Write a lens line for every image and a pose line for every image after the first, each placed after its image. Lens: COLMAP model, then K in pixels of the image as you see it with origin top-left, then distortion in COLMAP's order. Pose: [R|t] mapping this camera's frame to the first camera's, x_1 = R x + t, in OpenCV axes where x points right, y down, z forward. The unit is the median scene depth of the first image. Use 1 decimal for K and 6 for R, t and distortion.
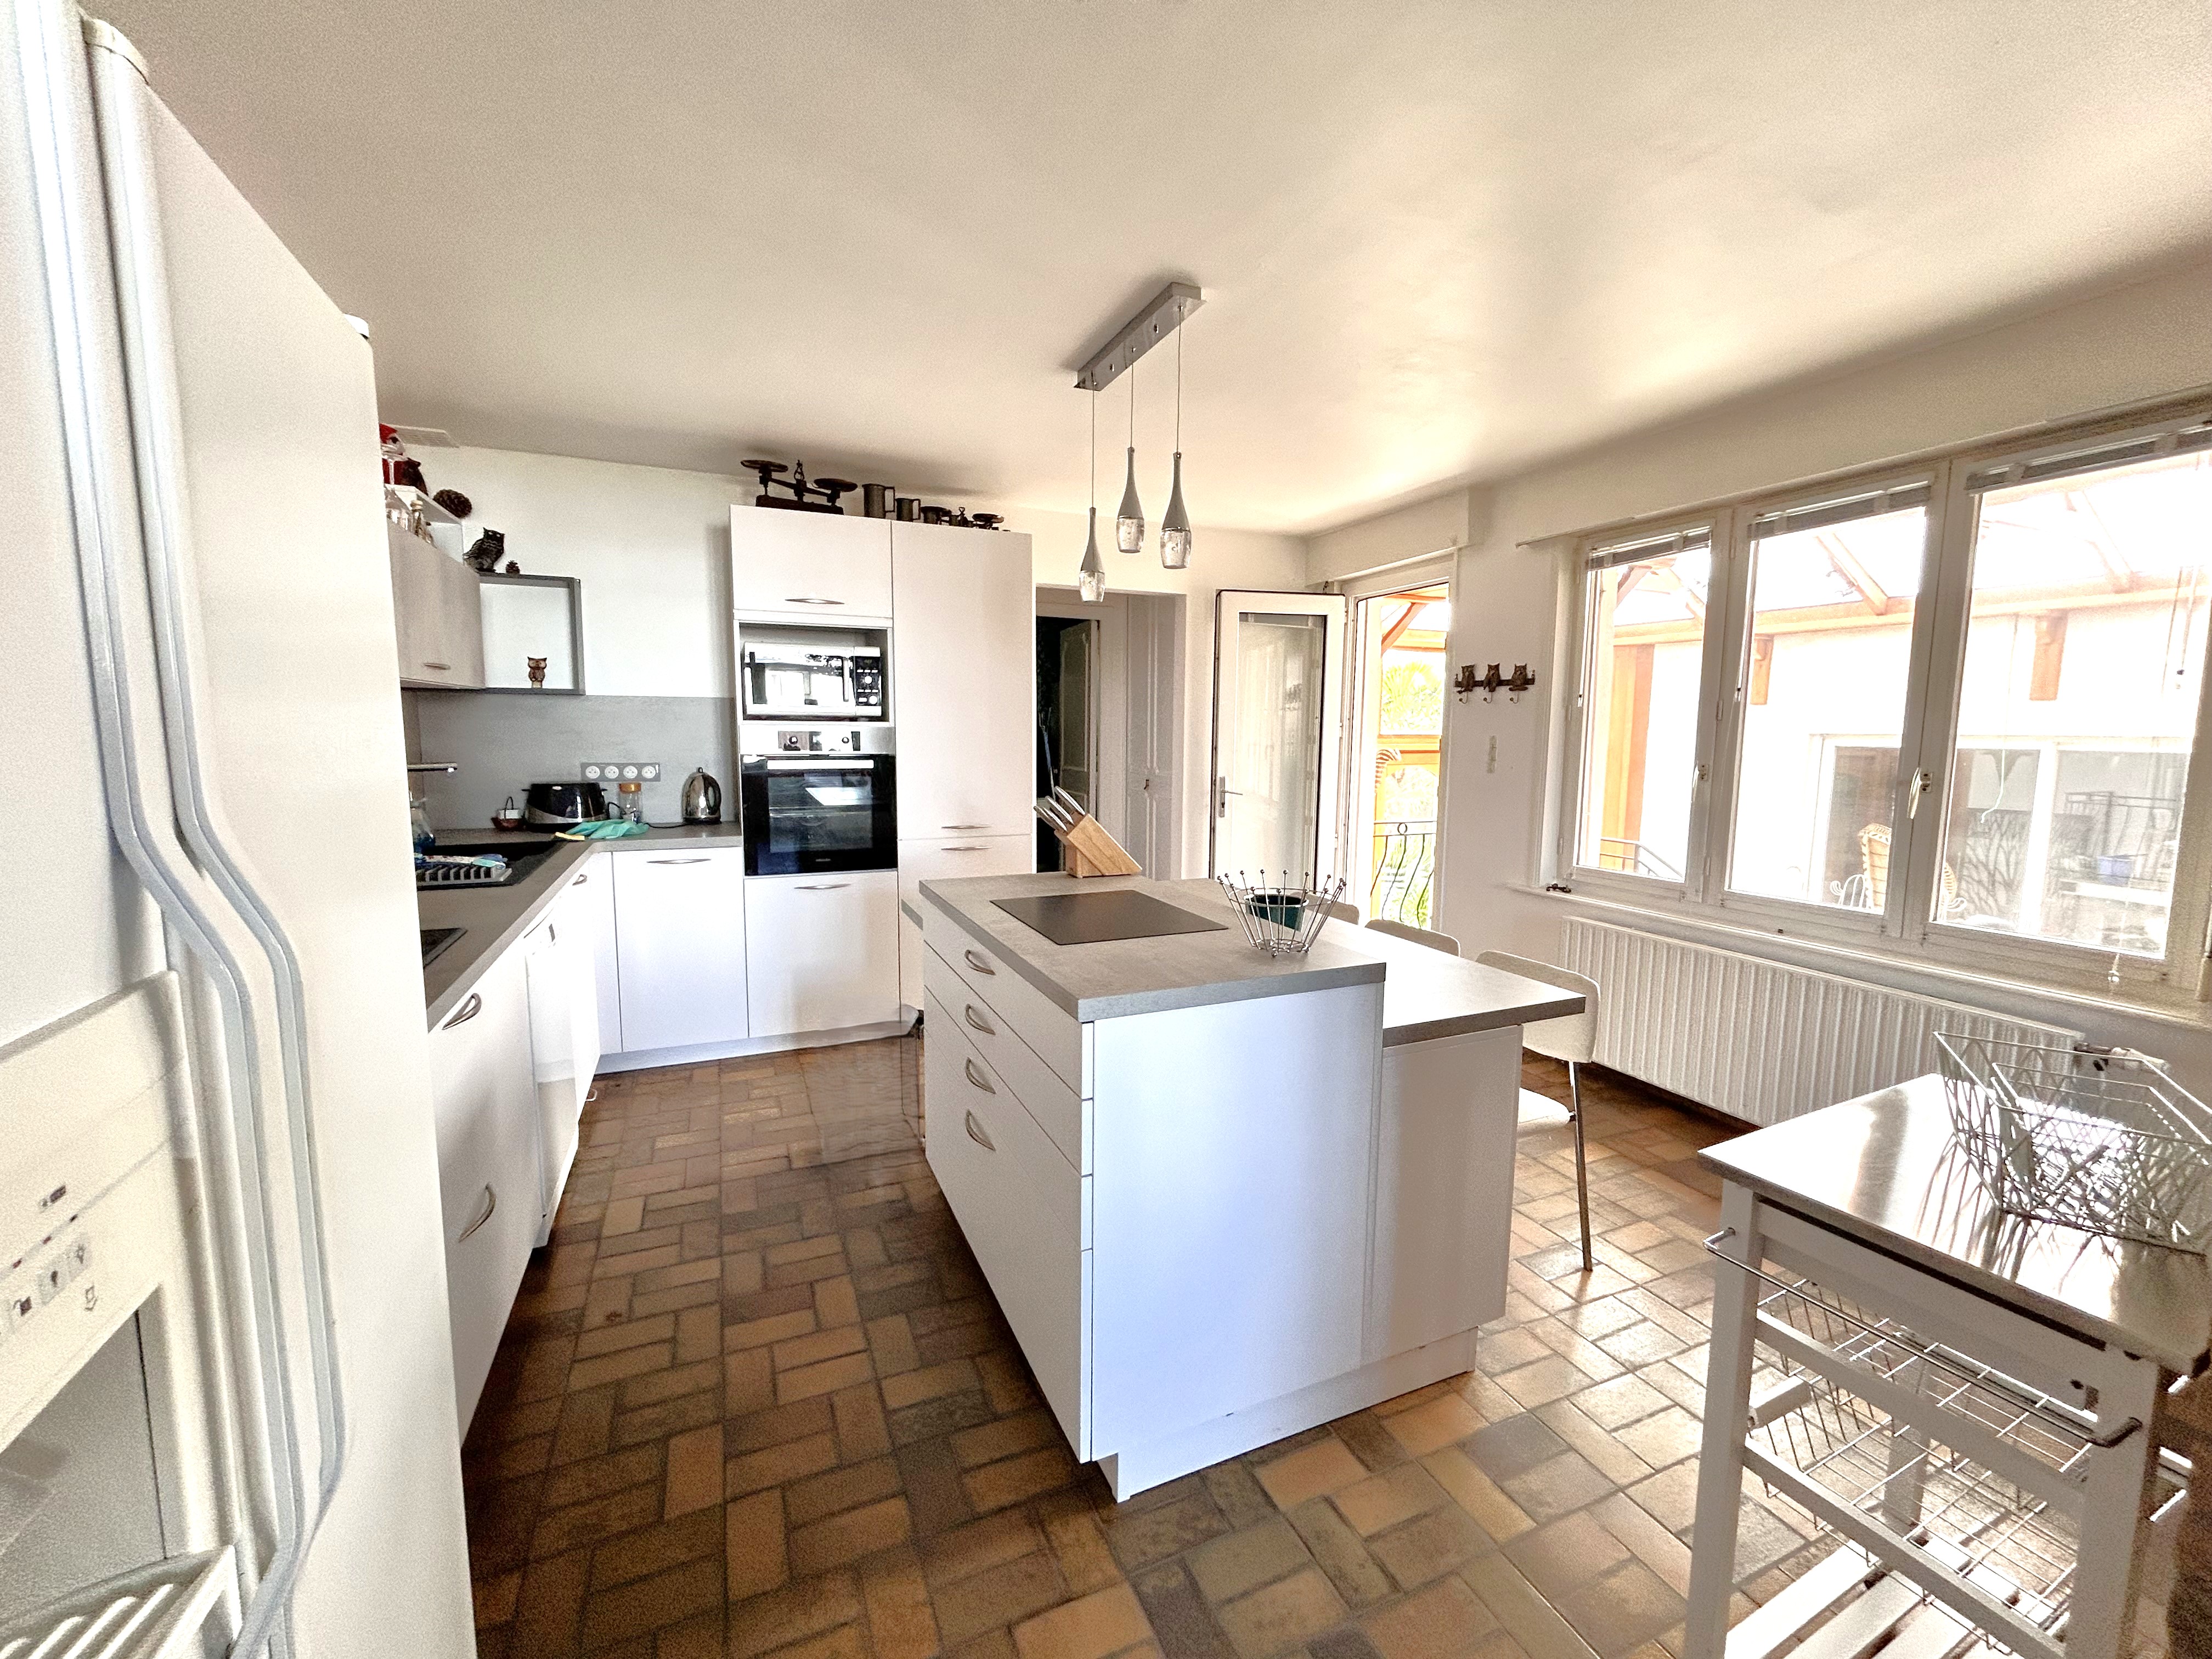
lens RADIAL K [[895.7, 0, 1103.7], [0, 895.7, 825.1], [0, 0, 1]] dist [-0.001372, 0.000490]
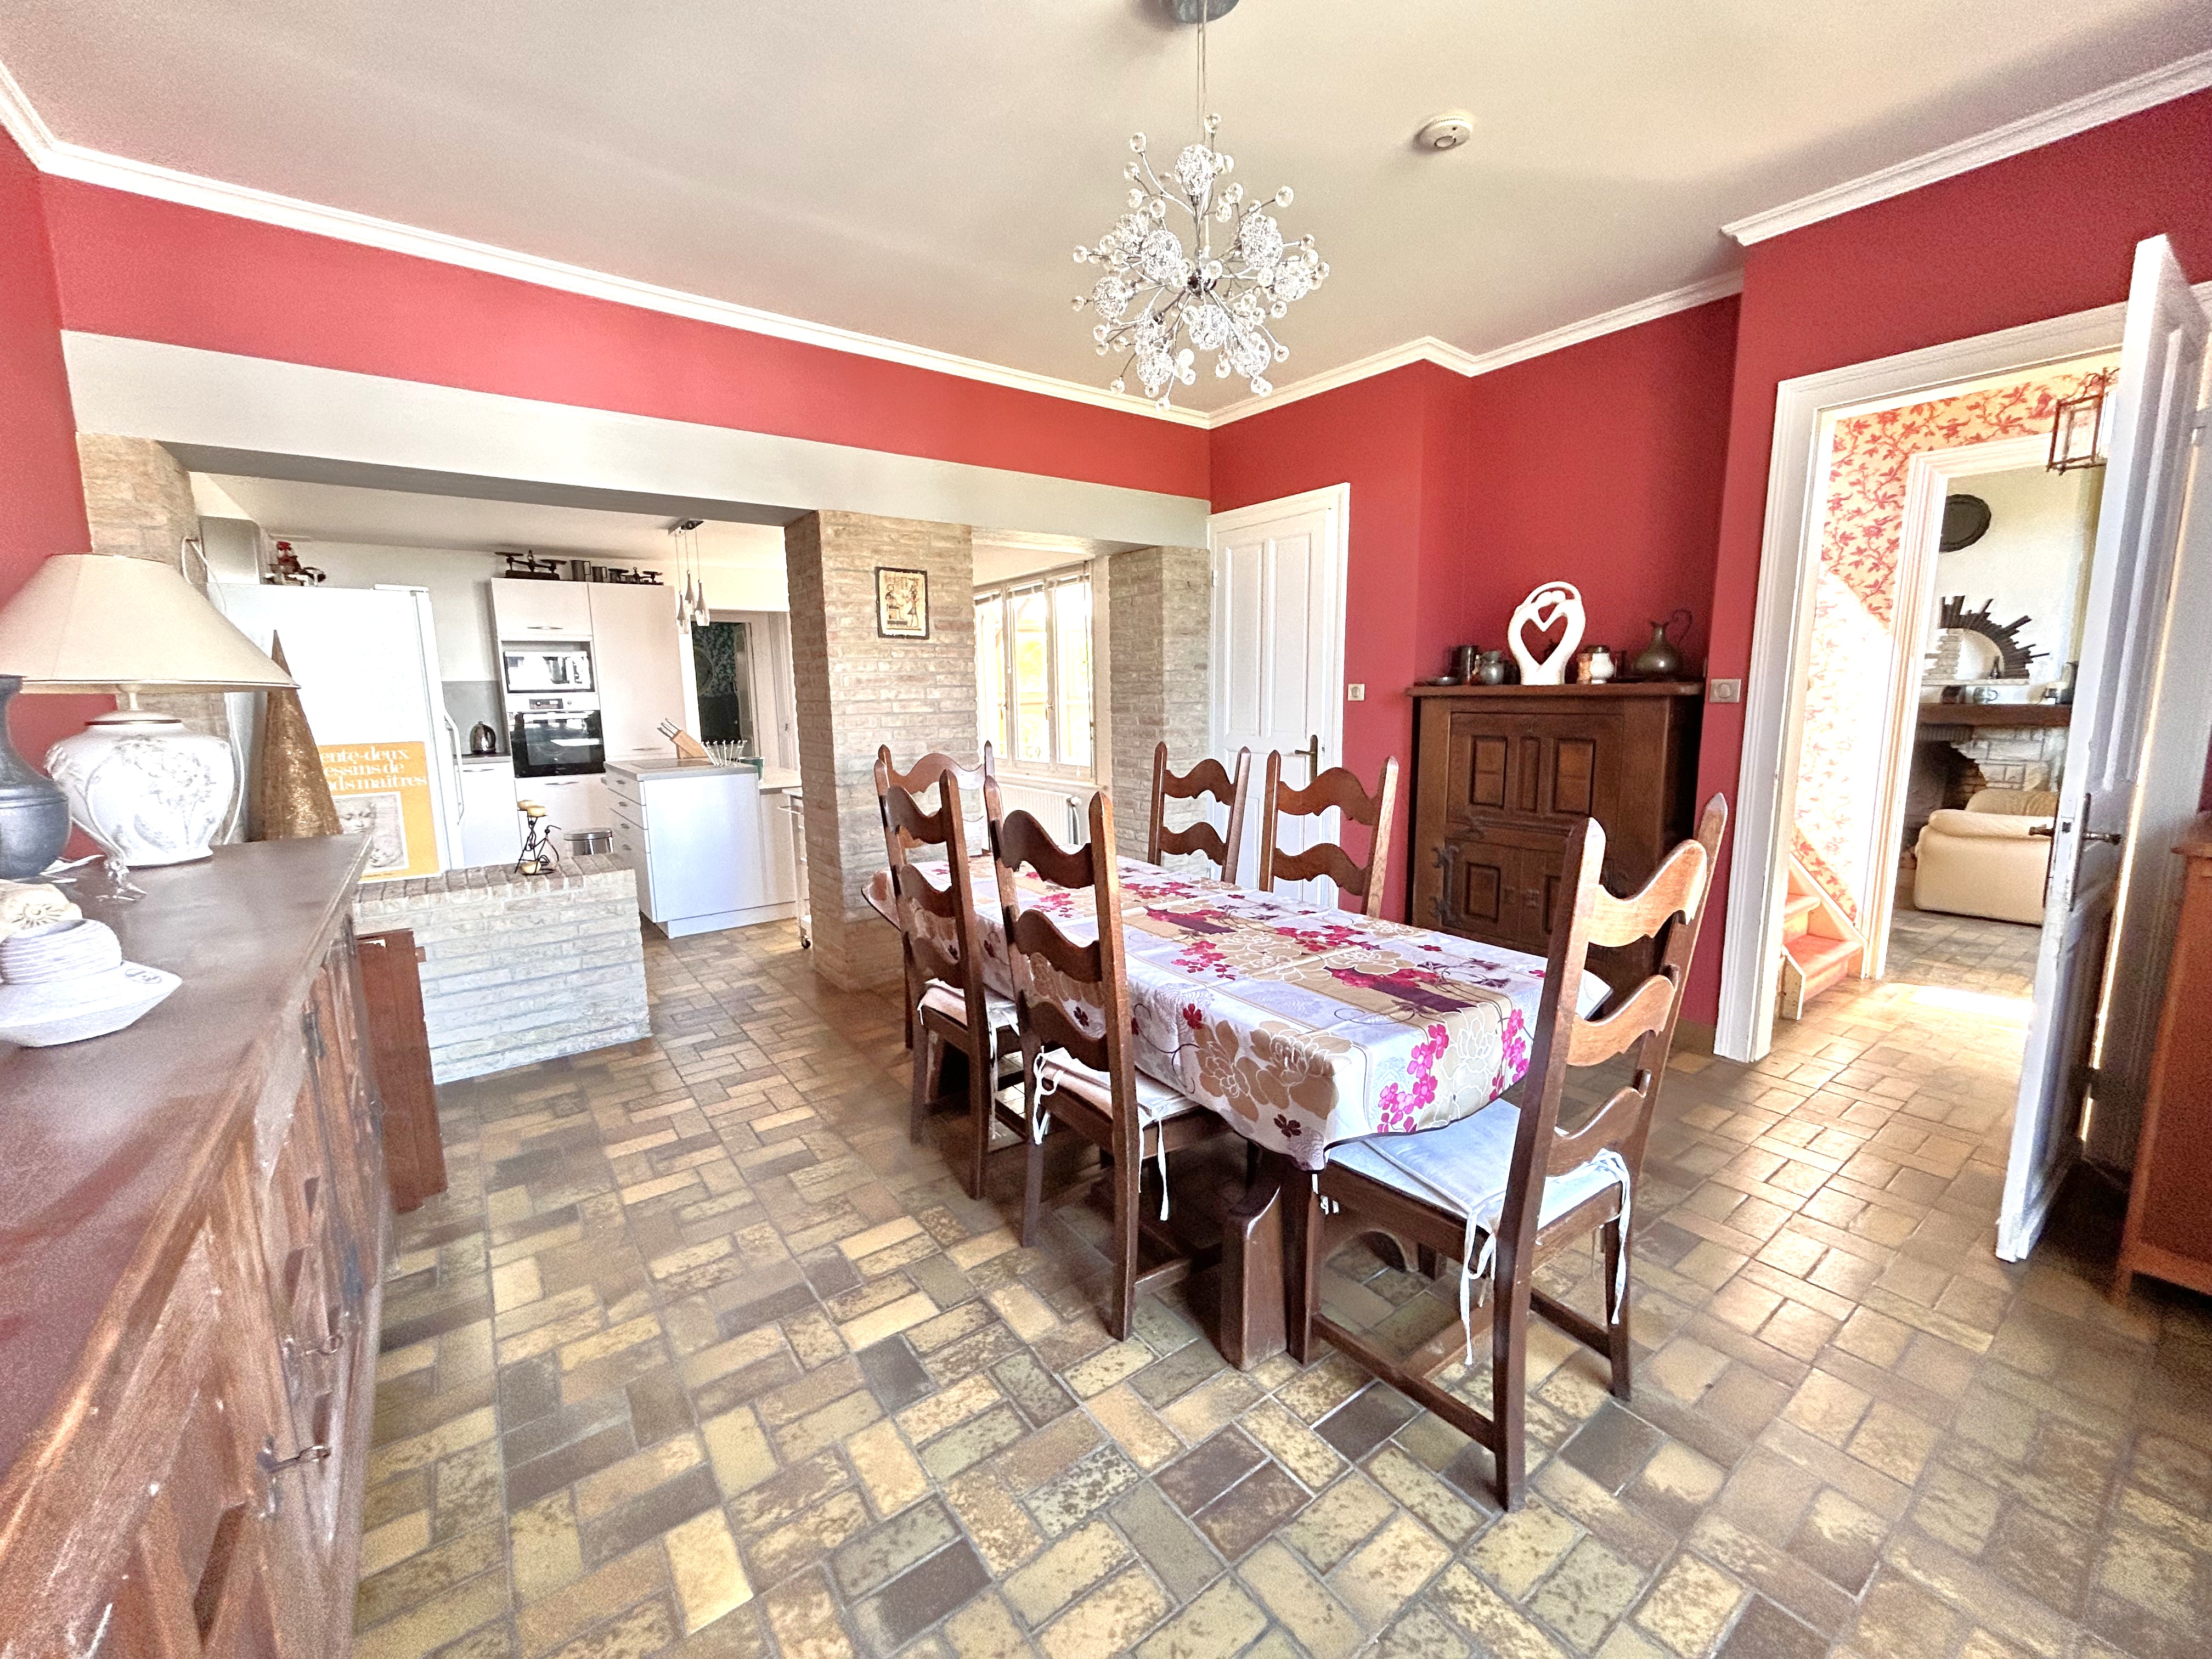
lens RADIAL K [[895.7, 0, 1106.6], [0, 895.7, 829.9], [0, 0, 1]] dist [-0.001372, 0.000490]
pose [[0.975838, -0.058231, 0.210593, 0.381489], [0.049791, 0.997738, 0.045166, 0.136286], [-0.212747, -0.033589, 0.976530, -1.030439]]
